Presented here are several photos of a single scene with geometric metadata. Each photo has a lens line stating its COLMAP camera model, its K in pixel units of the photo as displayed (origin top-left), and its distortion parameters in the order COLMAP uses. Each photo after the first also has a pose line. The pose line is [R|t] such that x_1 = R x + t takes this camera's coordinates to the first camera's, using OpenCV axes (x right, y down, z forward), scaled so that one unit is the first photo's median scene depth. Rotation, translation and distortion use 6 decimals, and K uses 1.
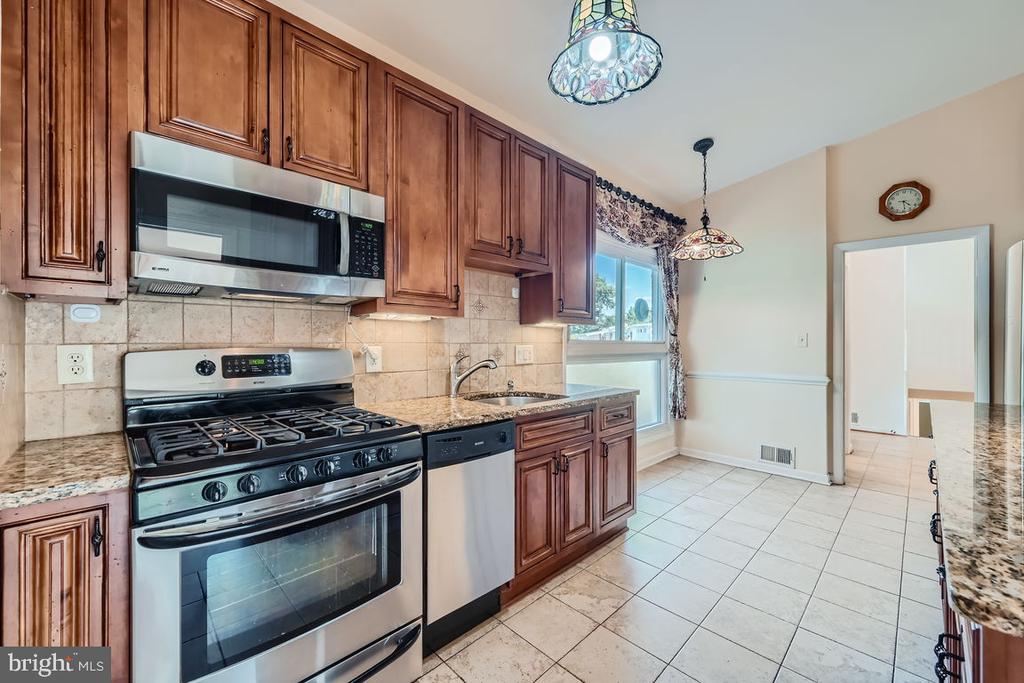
lens RADIAL K [[407.2, 0, 512.0], [0, 407.2, 341.5], [0, 0, 1]] dist [0.000249, 0.000077]
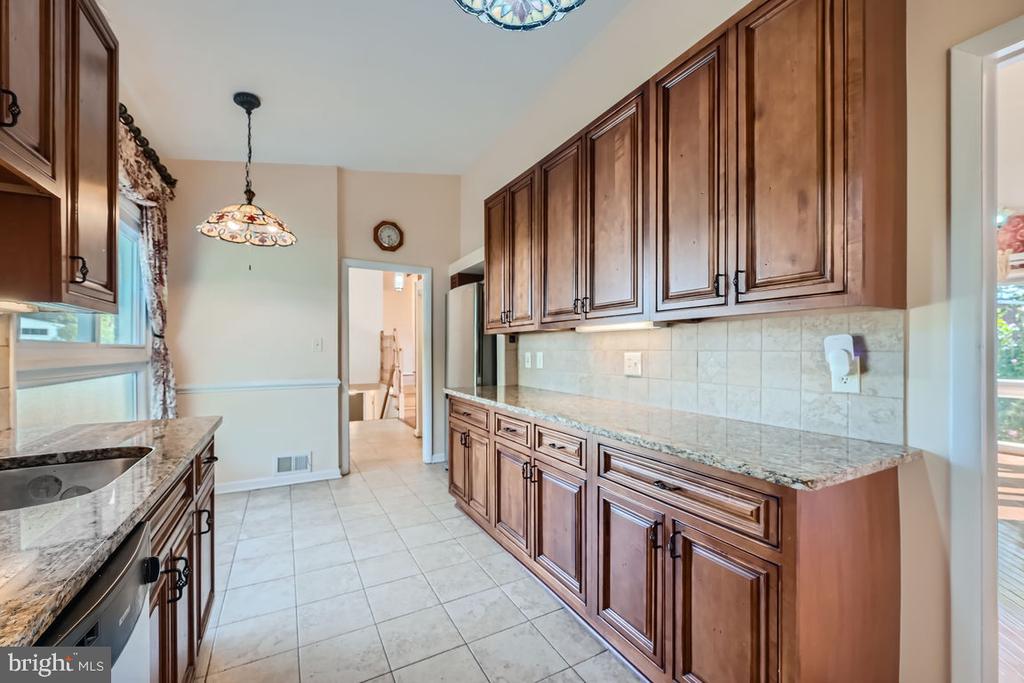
lens RADIAL K [[411.3, 0, 512.2], [0, 411.3, 349.5], [0, 0, 1]] dist [-0.000679, -0.000209]
pose [[0.275359, -0.002174, 0.961339, -0.153128], [-0.001930, 0.999994, 0.002814, 0.004714], [-0.961340, -0.002630, 0.275353, 0.252283]]
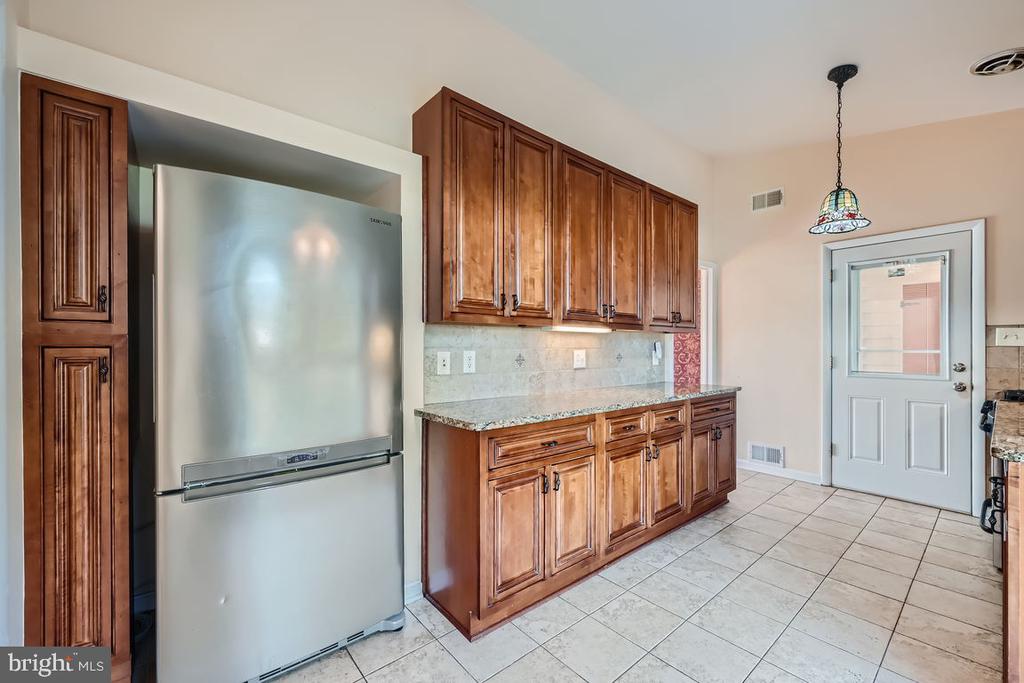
lens RADIAL K [[411.3, 0, 512.2], [0, 411.3, 349.5], [0, 0, 1]] dist [-0.000679, -0.000209]
pose [[-0.996145, -0.005175, 0.087568, 0.577931], [-0.005139, 0.999987, 0.000636, 0.009451], [-0.087570, 0.000183, -0.996158, 1.078681]]
